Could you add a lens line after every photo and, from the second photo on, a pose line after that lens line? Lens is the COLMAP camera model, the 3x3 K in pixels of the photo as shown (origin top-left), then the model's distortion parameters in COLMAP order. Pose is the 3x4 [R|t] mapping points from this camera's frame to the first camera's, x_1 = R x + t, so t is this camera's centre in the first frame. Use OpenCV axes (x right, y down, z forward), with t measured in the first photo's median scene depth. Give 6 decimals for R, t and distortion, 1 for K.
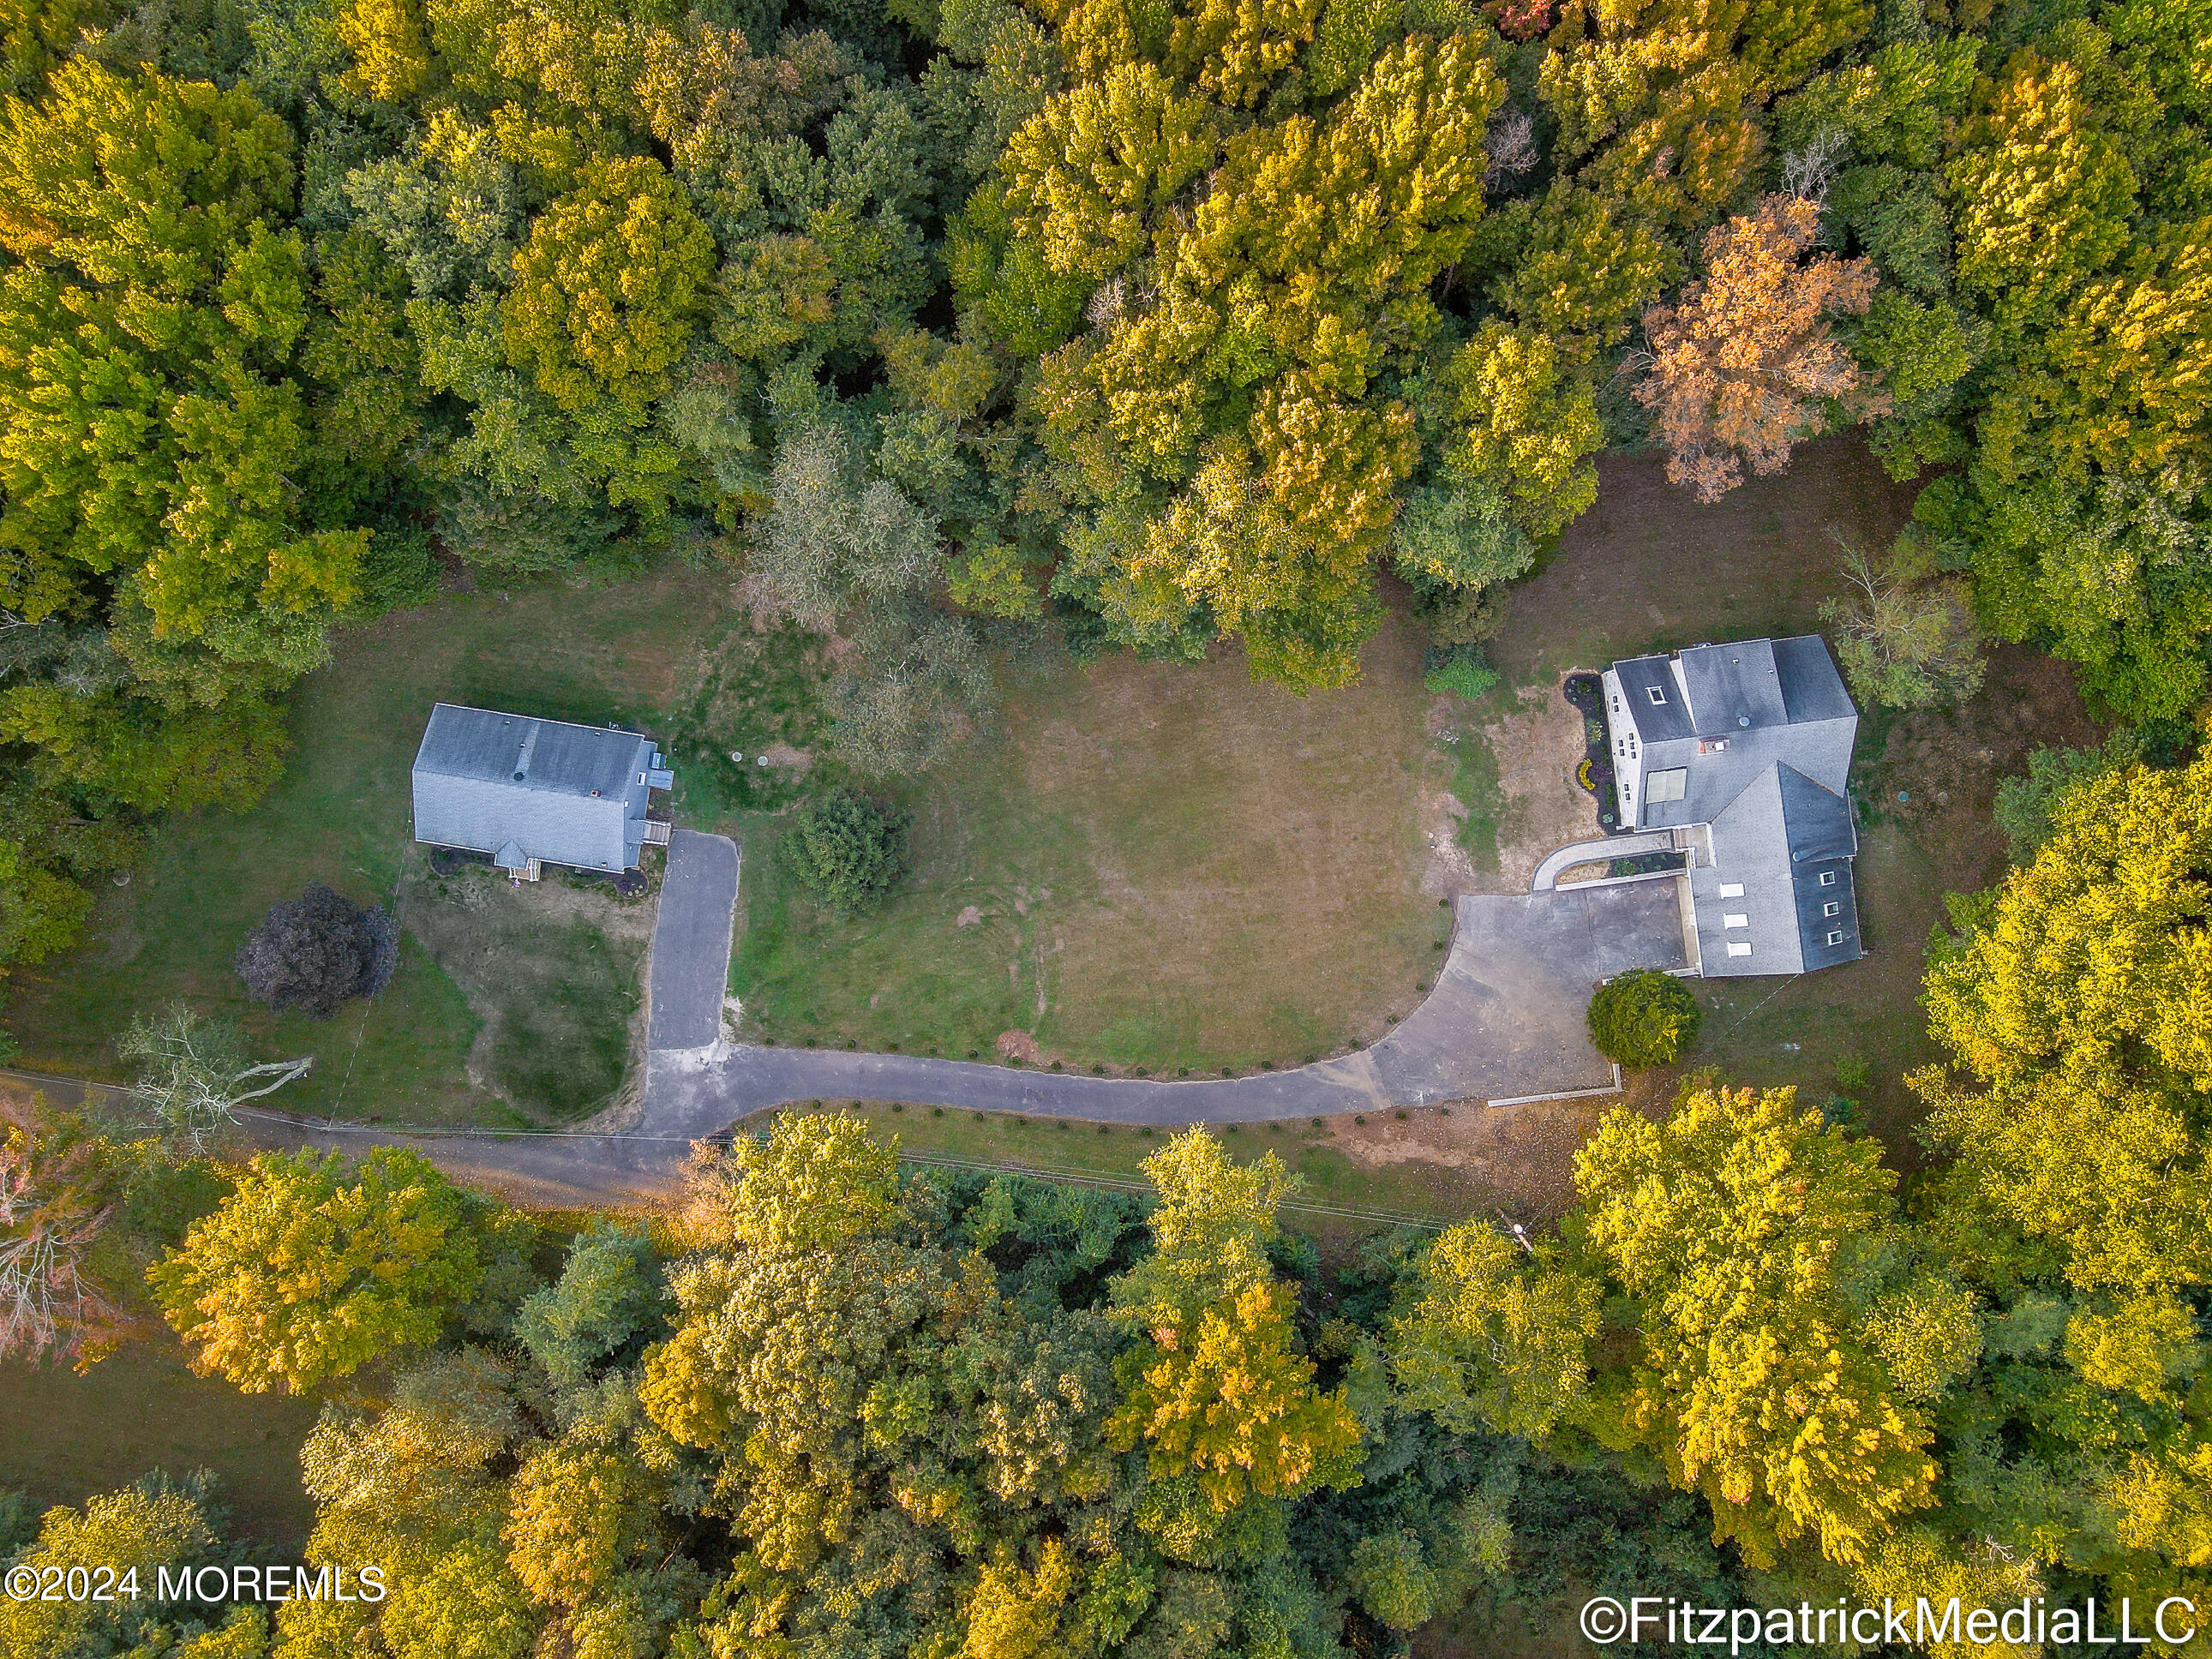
lens RADIAL K [[1619.4, 0, 1109.1], [0, 1619.4, 842.2], [0, 0, 1]] dist [0.007338, 0.012478]
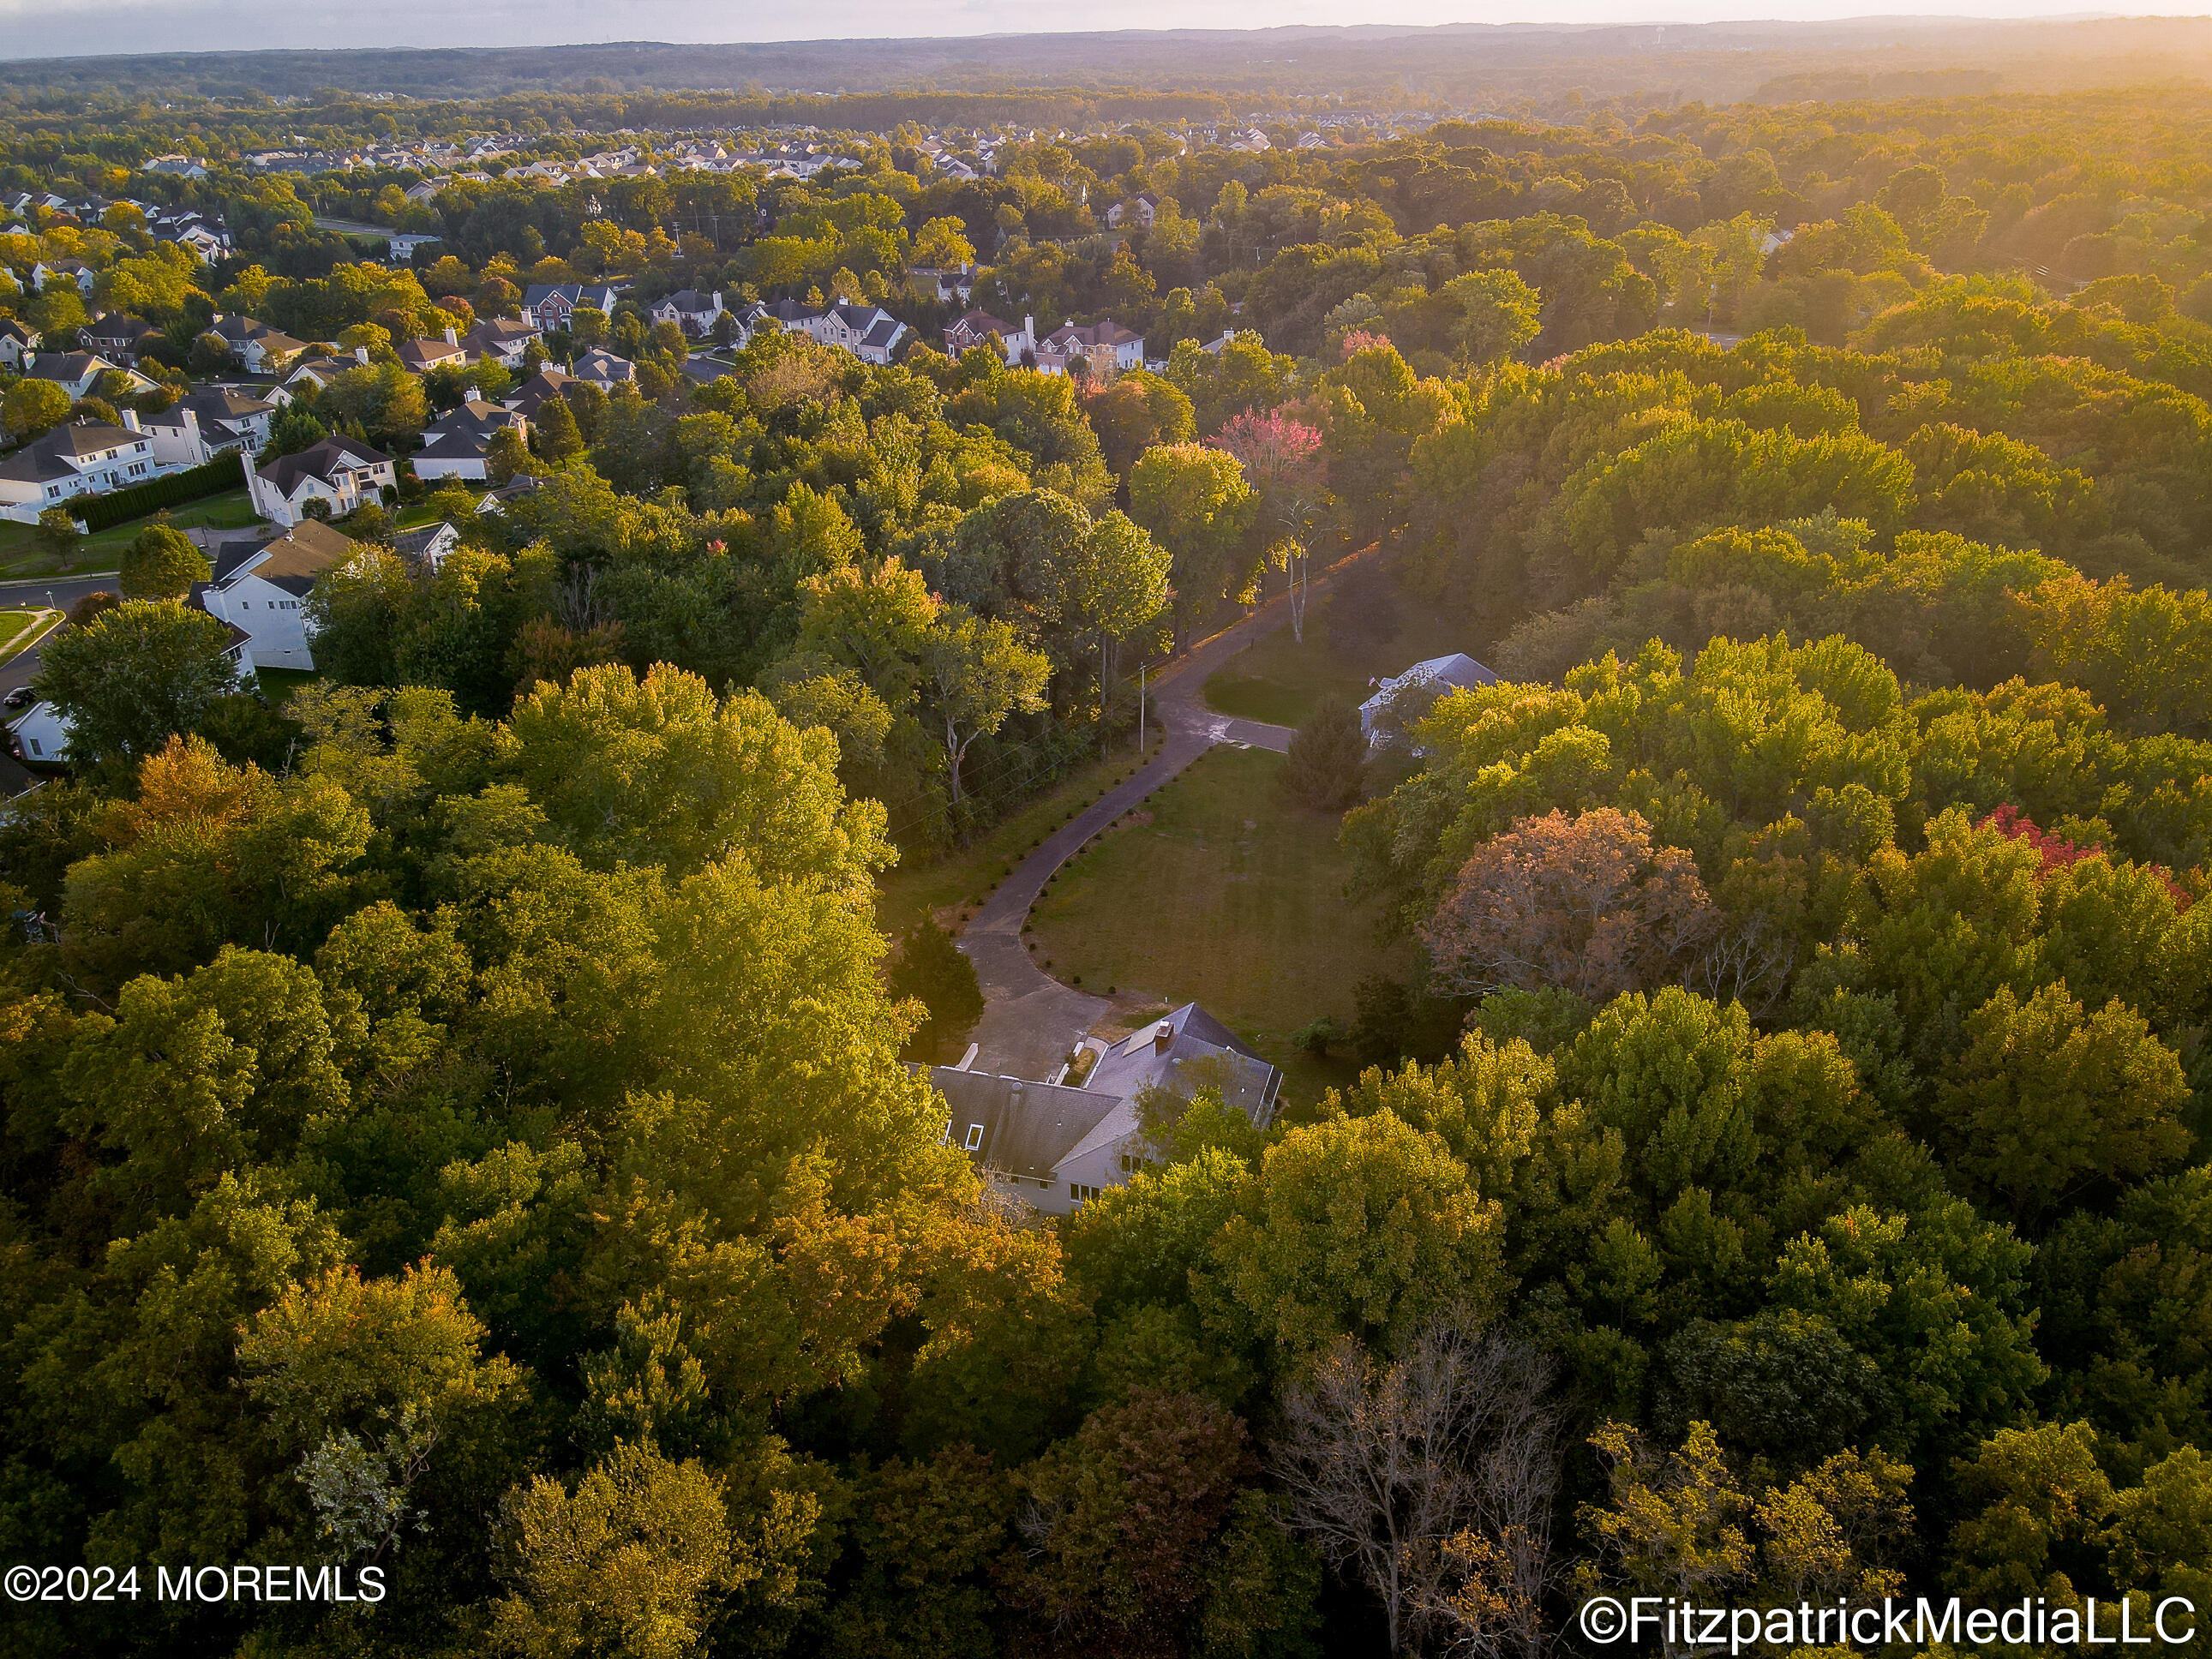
lens RADIAL K [[1619.4, 0, 1105.9], [0, 1619.4, 832.5], [0, 0, 1]] dist [0.007338, 0.012478]
pose [[-0.402284, 0.438306, -0.803776, 0.985910], [-0.915325, -0.174685, 0.362856, -0.313626], [0.018634, 0.881687, 0.471466, 0.412907]]
